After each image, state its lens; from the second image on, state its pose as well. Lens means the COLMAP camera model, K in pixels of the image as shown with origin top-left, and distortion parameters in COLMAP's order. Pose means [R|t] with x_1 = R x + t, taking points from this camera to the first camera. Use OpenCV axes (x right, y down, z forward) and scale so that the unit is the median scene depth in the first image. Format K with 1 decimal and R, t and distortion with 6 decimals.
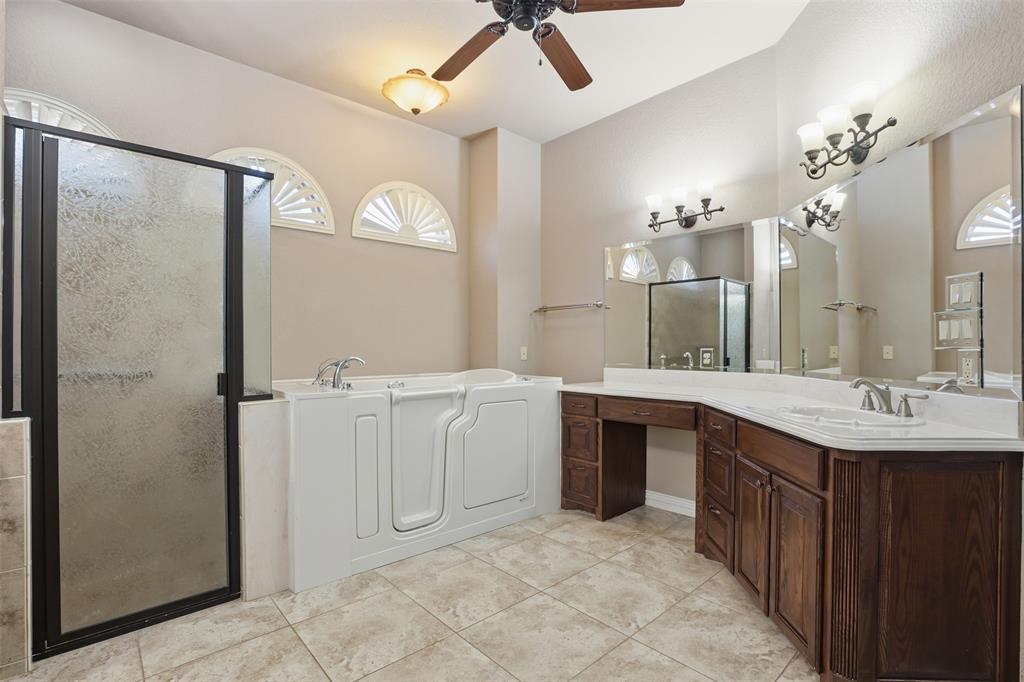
lens RADIAL K [[480.2, 0, 517.2], [0, 480.2, 351.6], [0, 0, 1]] dist [-0.027877, -0.000273]
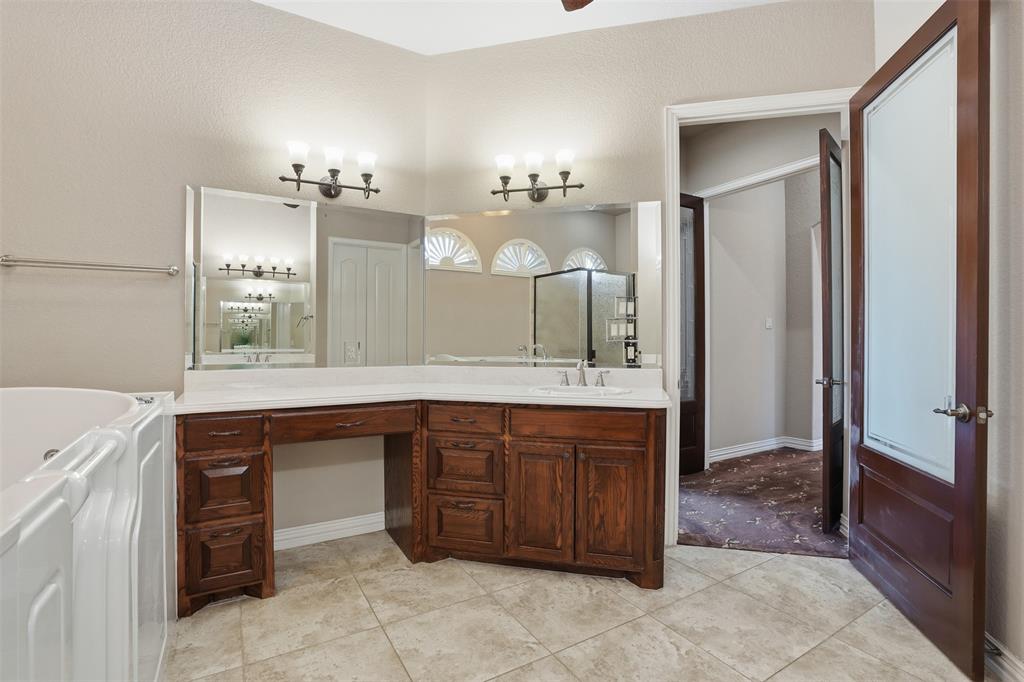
lens RADIAL K [[480.2, 0, 516.8], [0, 480.2, 332.4], [0, 0, 1]] dist [-0.027877, -0.000273]
pose [[0.202903, 0.008185, 0.979165, -0.461507], [0.004673, 0.999946, -0.009327, -0.012730], [-0.979188, 0.006468, 0.202853, 0.586581]]
